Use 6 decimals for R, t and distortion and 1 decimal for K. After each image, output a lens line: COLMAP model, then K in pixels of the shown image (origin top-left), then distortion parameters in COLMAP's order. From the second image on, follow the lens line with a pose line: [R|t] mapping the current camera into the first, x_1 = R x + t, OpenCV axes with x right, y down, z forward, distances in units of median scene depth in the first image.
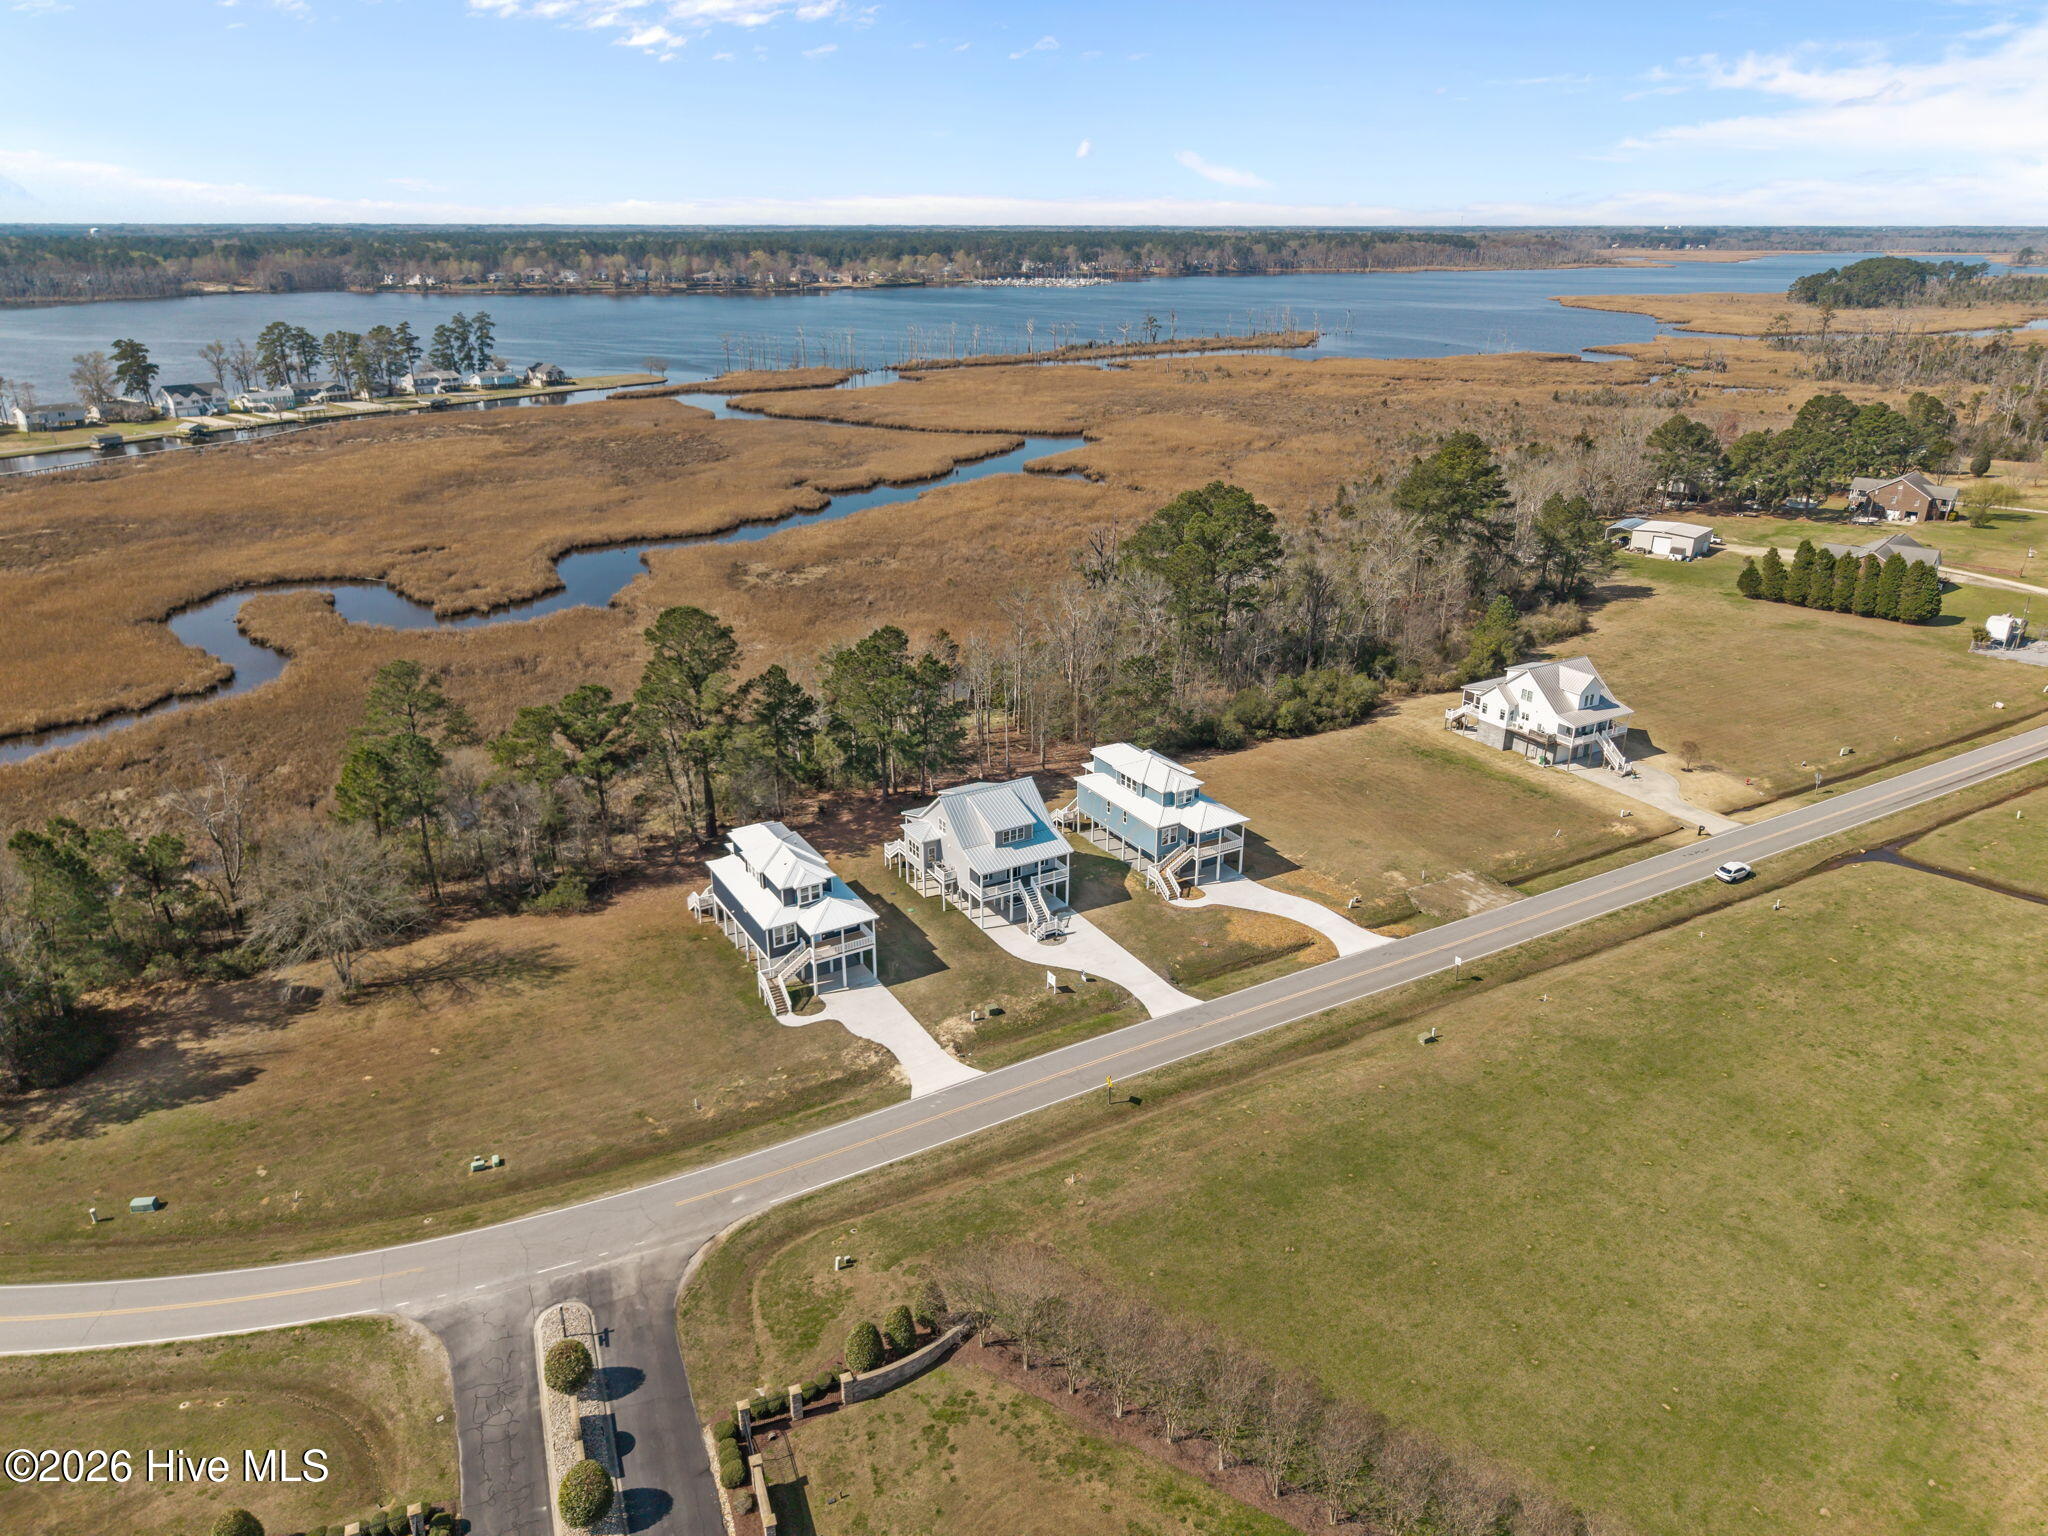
lens RADIAL K [[1394.9, 0, 1021.7], [0, 1394.9, 760.4], [0, 0, 1]] dist [0.015917, -0.016255]
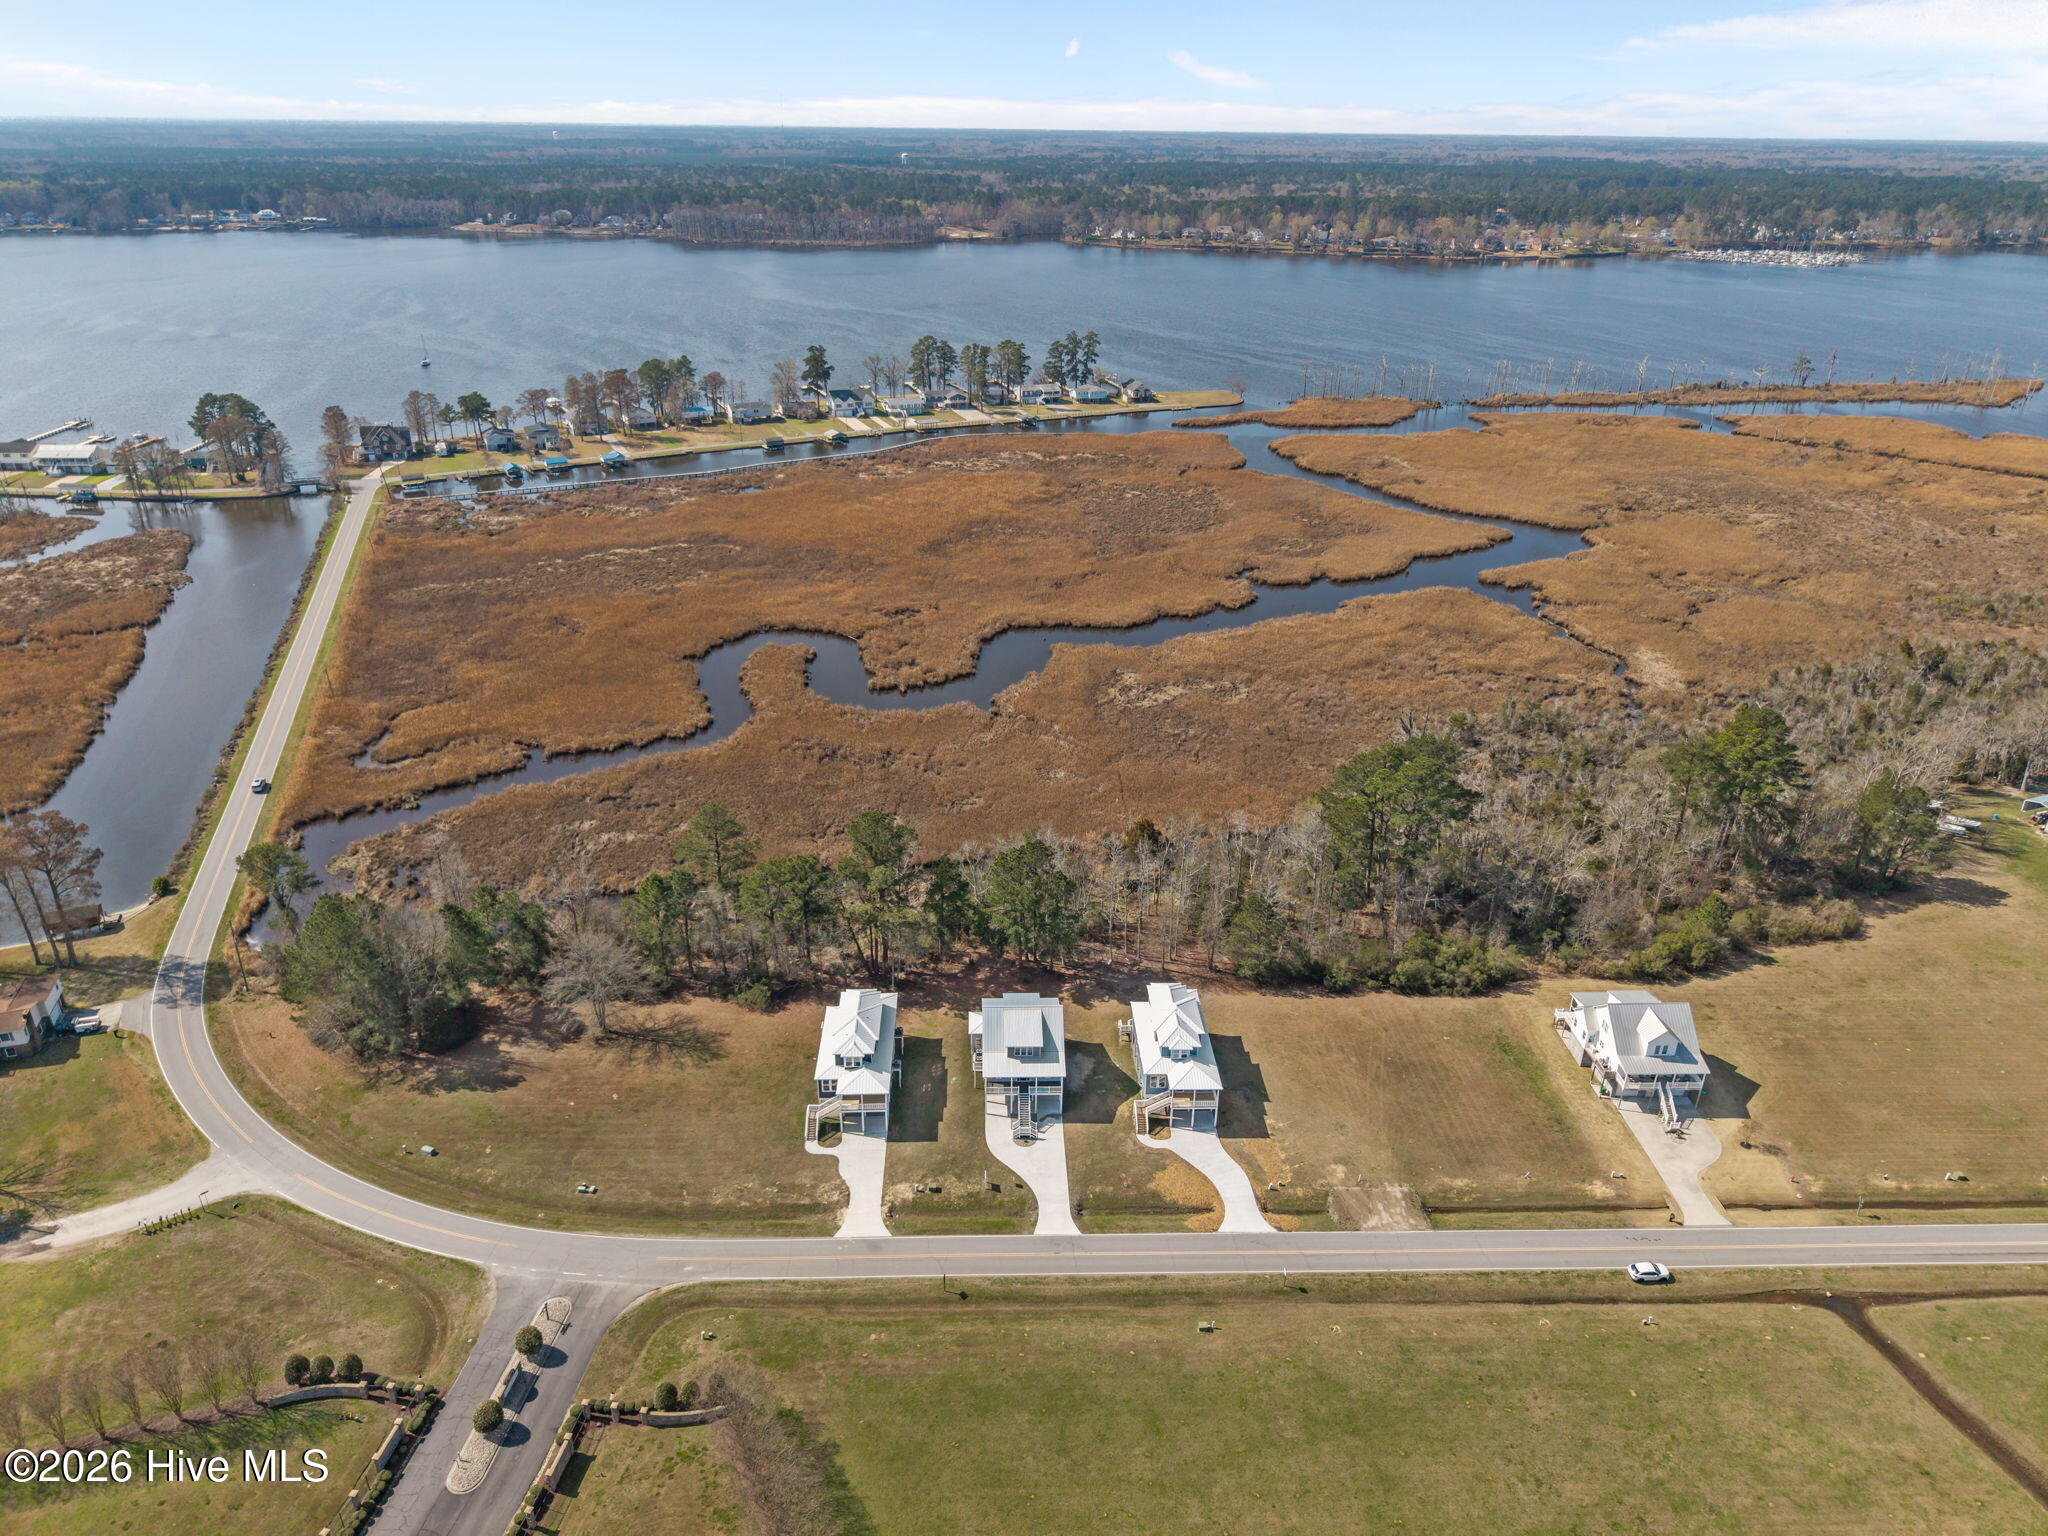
lens RADIAL K [[1394.9, 0, 1004.2], [0, 1394.9, 770.0], [0, 0, 1]] dist [0.015917, -0.016255]
pose [[0.875385, 0.208866, -0.435978, 0.402826], [-0.180498, 0.977842, 0.106045, -0.278676], [0.448467, -0.014137, 0.893688, -0.150356]]
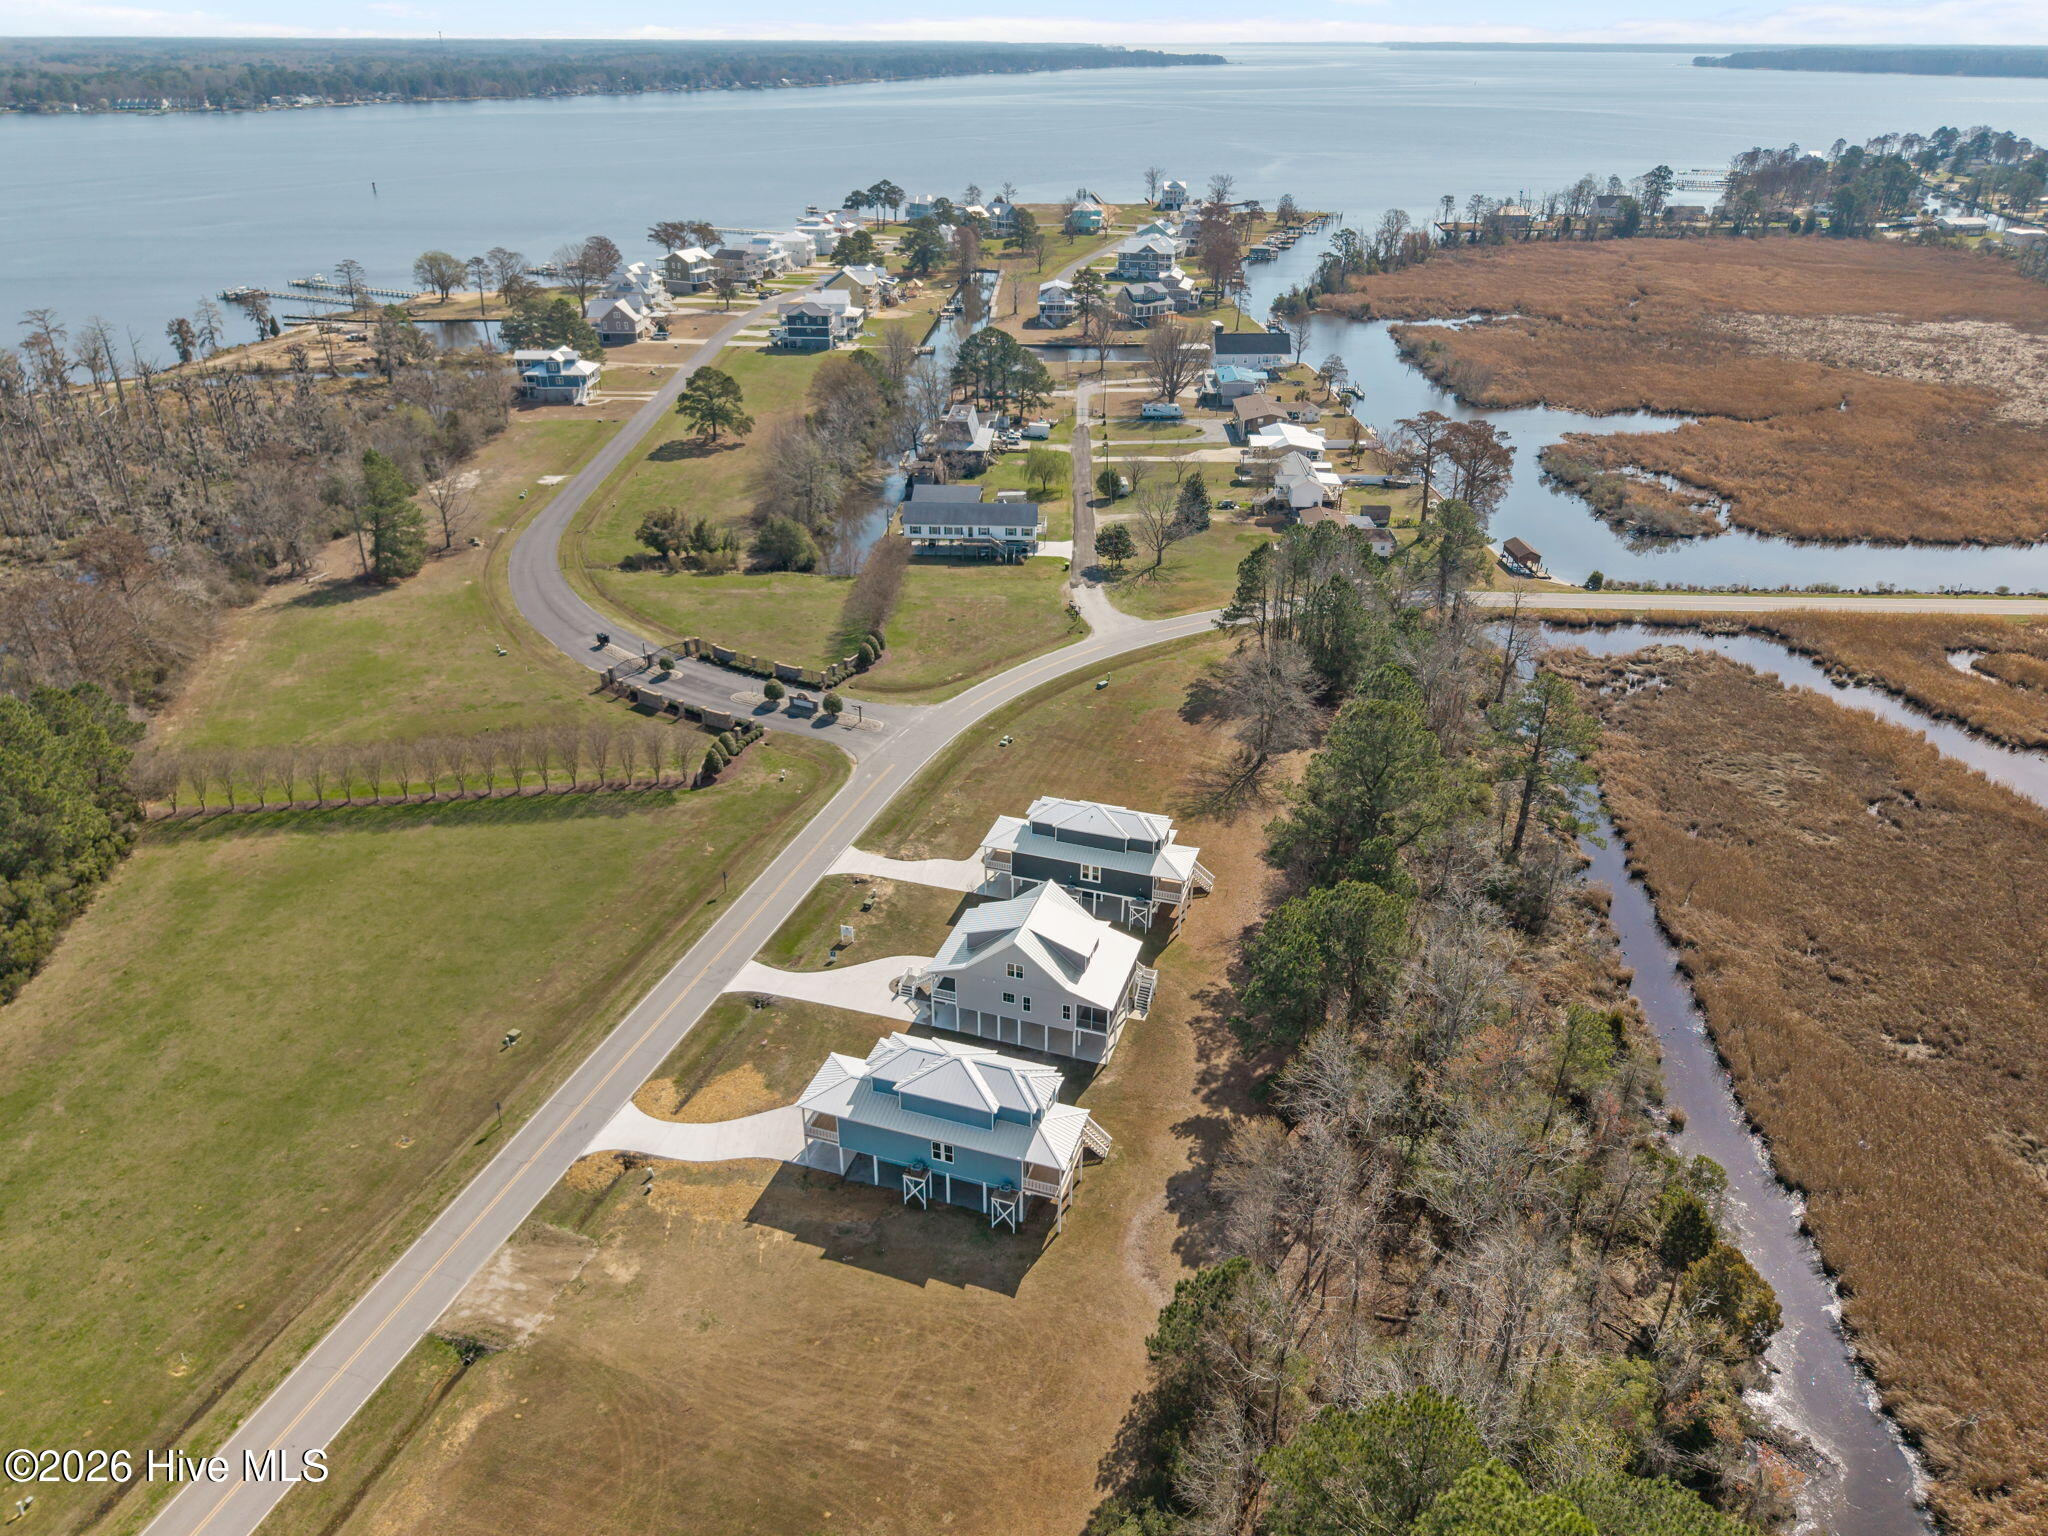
lens RADIAL K [[1394.9, 0, 1022.5], [0, 1394.9, 756.2], [0, 0, 1]] dist [0.015917, -0.016255]
pose [[-0.748676, 0.298825, -0.591766, 0.394670], [-0.239449, 0.710489, 0.661717, -0.529384], [0.618181, 0.637109, -0.460373, 1.112156]]
